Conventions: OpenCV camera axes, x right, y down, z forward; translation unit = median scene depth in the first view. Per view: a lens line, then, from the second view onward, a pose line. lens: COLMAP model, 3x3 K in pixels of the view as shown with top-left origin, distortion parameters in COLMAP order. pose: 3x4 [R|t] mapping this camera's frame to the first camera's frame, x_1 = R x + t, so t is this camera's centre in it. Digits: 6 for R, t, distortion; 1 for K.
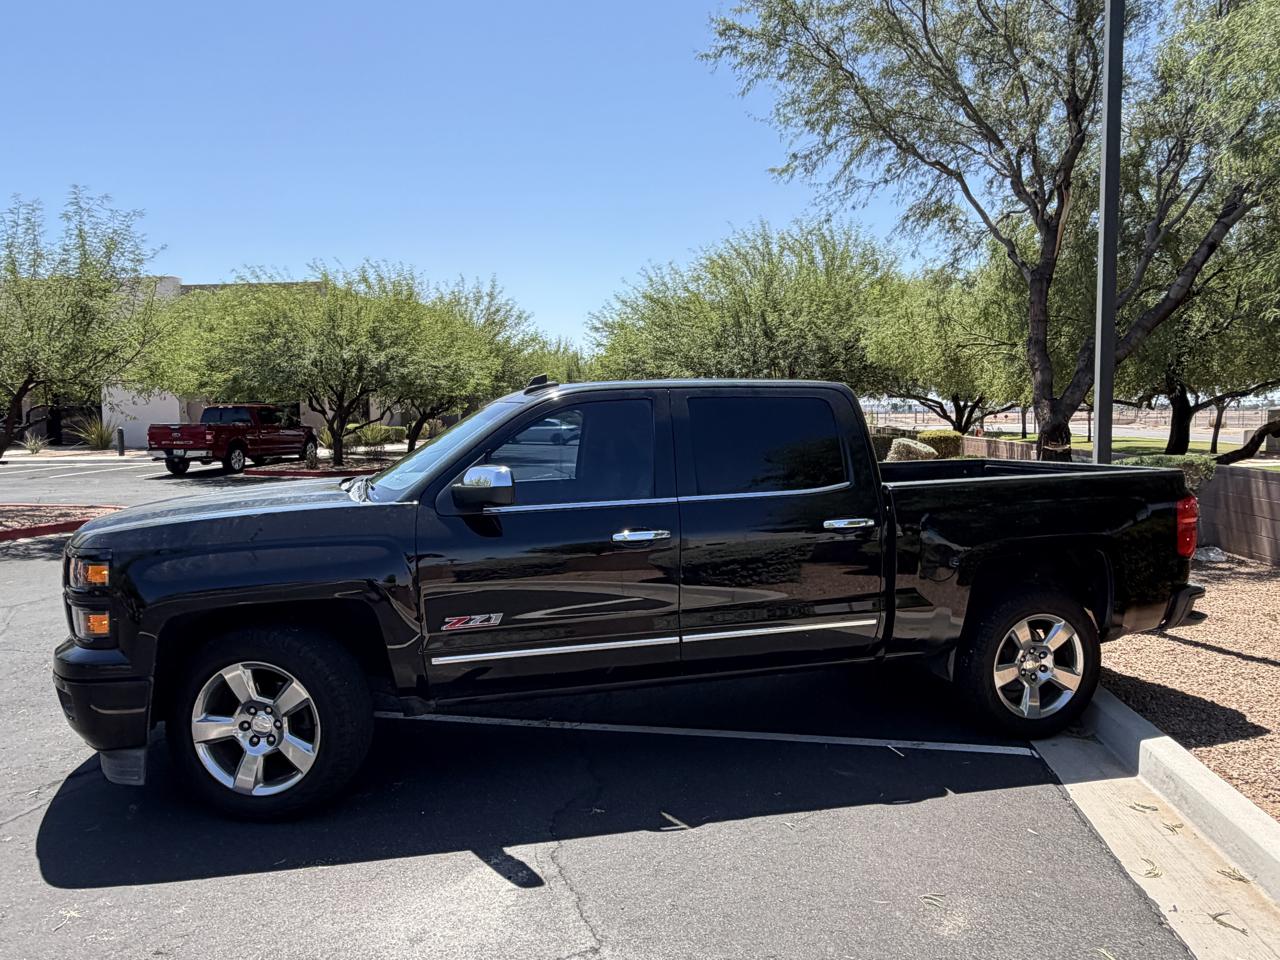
lens RADIAL K [[862.8, 0, 632.8], [0, 862.8, 482.5], [0, 0, 1]] dist [-0.000361, 0.003201]
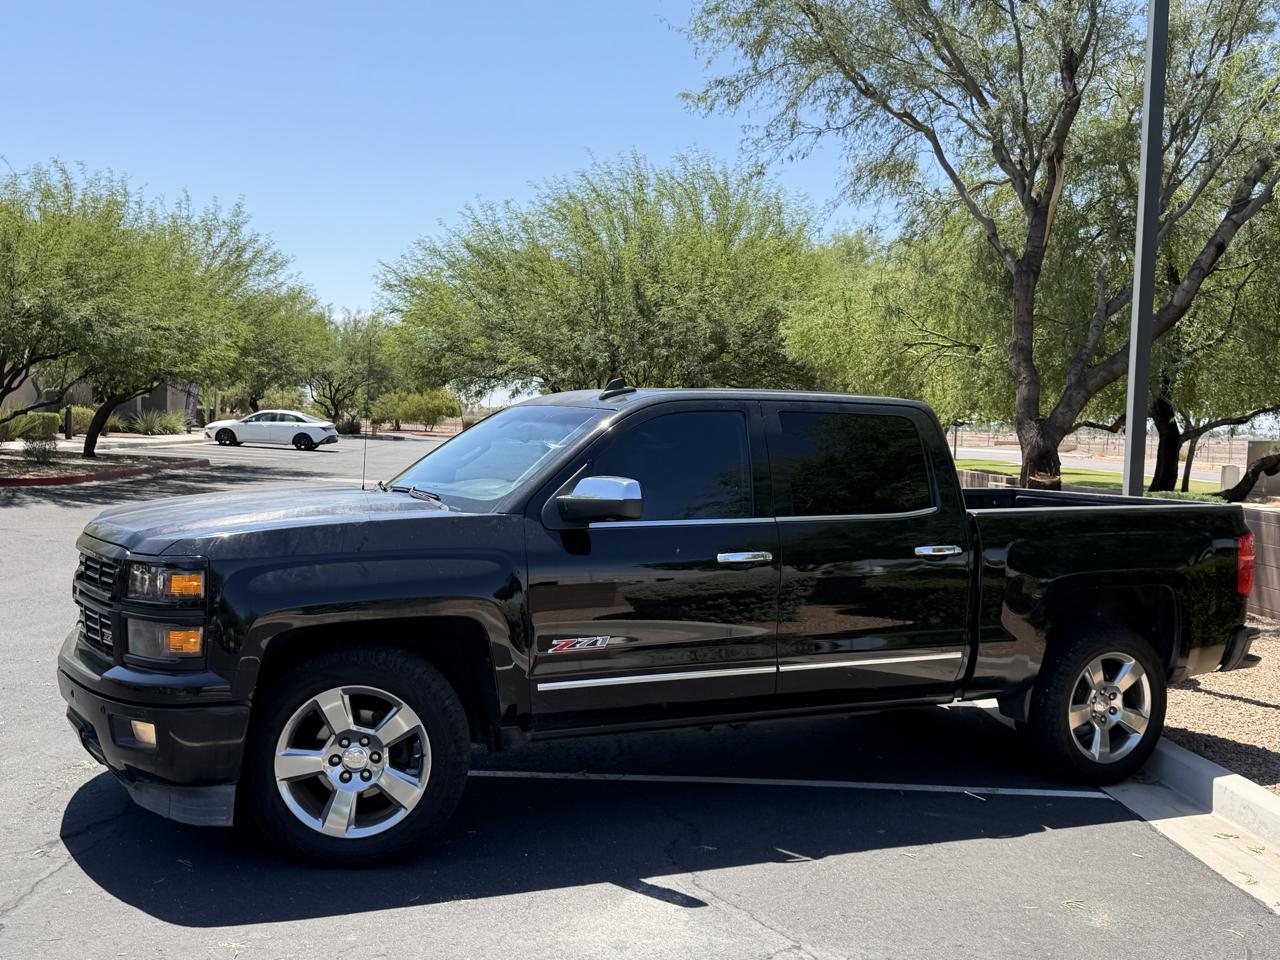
lens RADIAL K [[1259.4, 0, 639.4], [0, 1259.4, 500.2], [0, 0, 1]] dist [0.153135, -0.316937]
pose [[0.978801, 0.030050, 0.202596, -0.326523], [-0.027721, 0.999513, -0.014327, 0.019462], [-0.202928, 0.008407, 0.979158, -0.274062]]
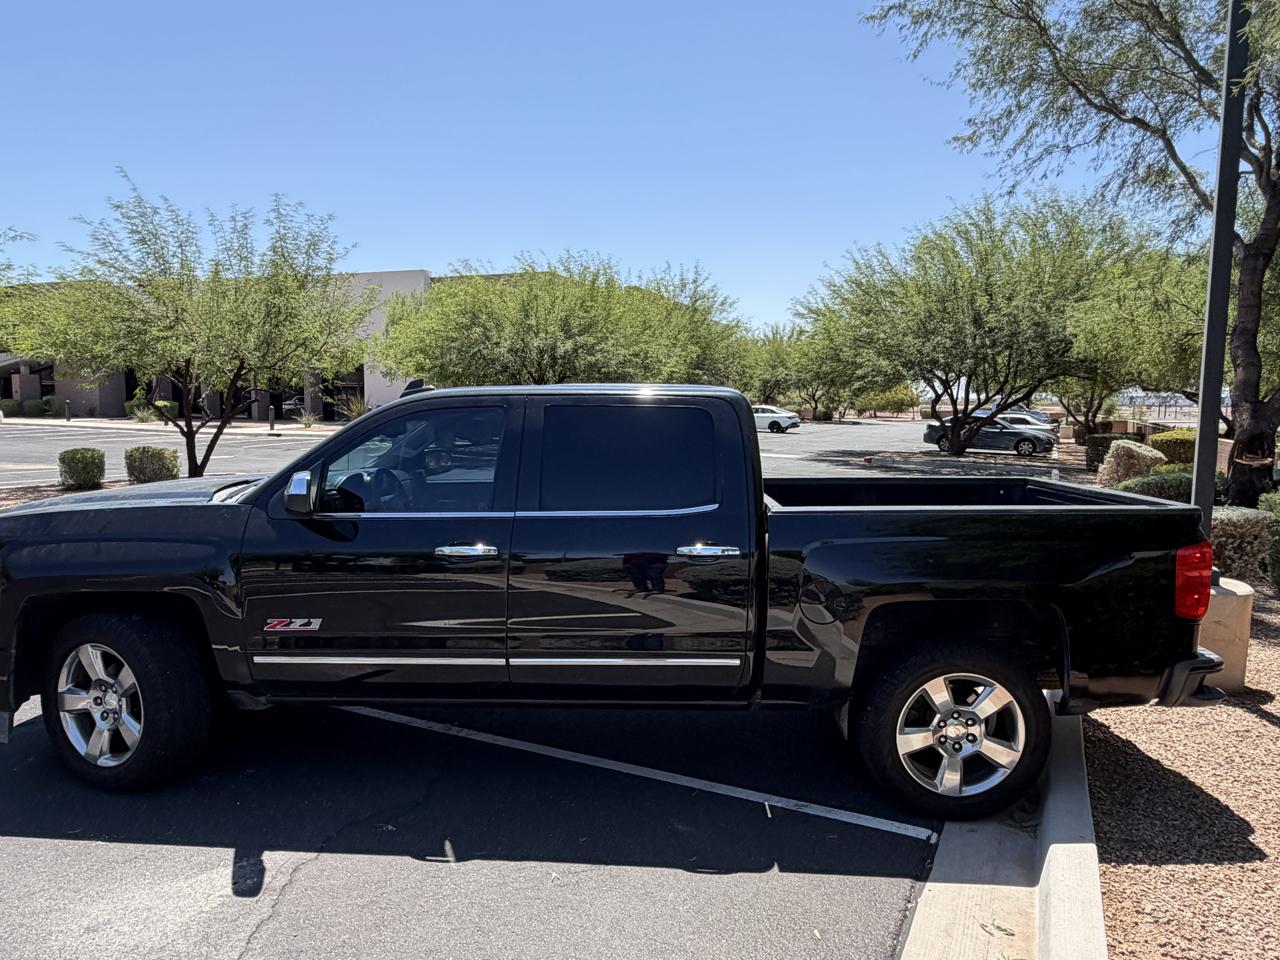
lens RADIAL K [[862.8, 0, 635.0], [0, 862.8, 494.4], [0, 0, 1]] dist [0.000601, 0.001886]
pose [[0.959466, 0.049557, -0.277433, 0.386429], [-0.041012, 0.998491, 0.036523, -0.037071], [0.278825, -0.023665, 0.960050, 0.114494]]
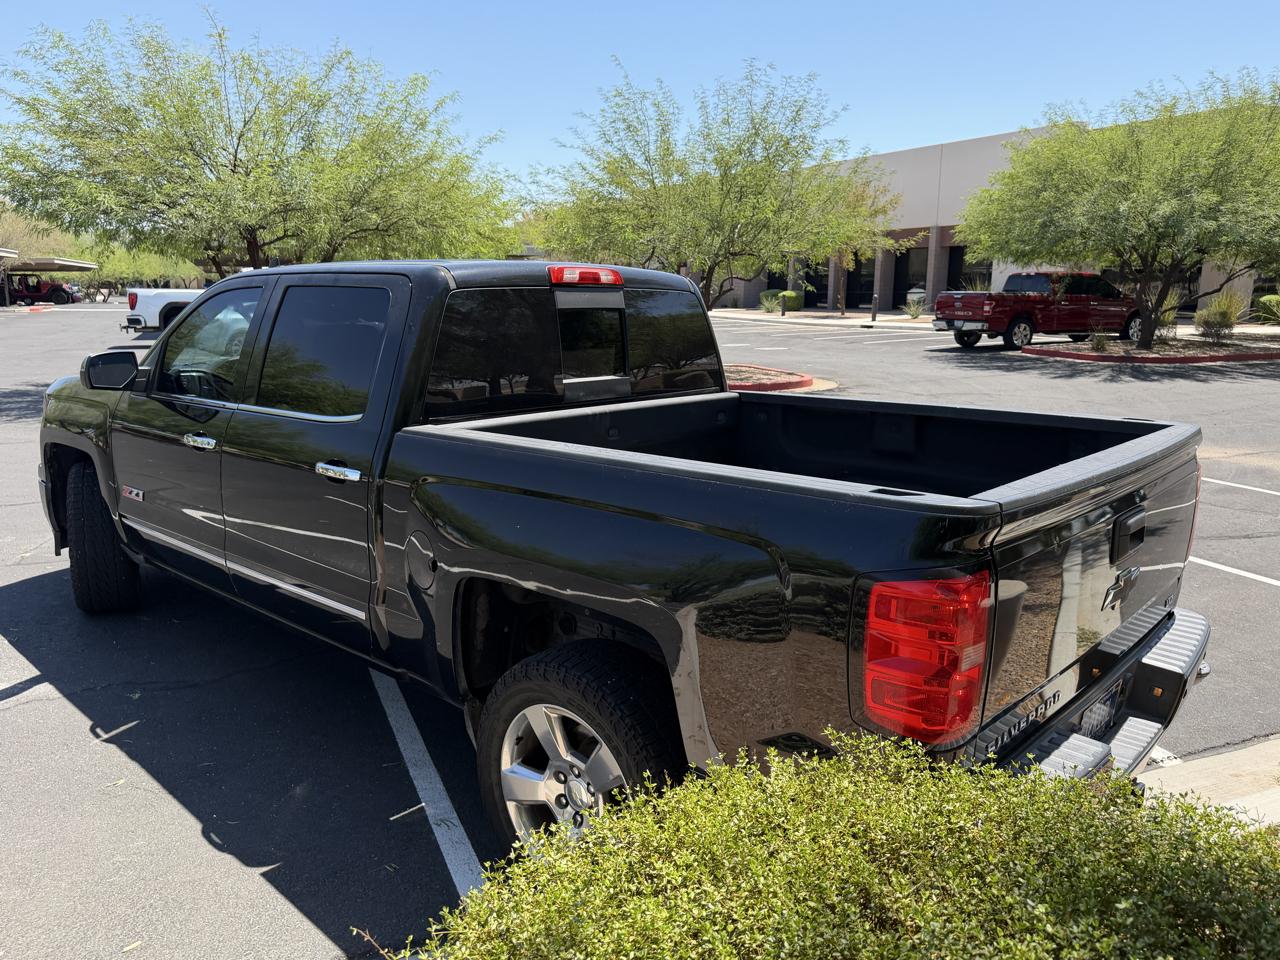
lens RADIAL K [[951.9, 0, 640.7], [0, 951.9, 501.8], [0, 0, 1]] dist [-0.003698, -0.003853]
pose [[0.533271, 0.195017, -0.823159, 0.931198], [-0.069072, 0.979853, 0.187393, -0.079543], [0.843120, -0.043074, 0.535998, 0.726778]]
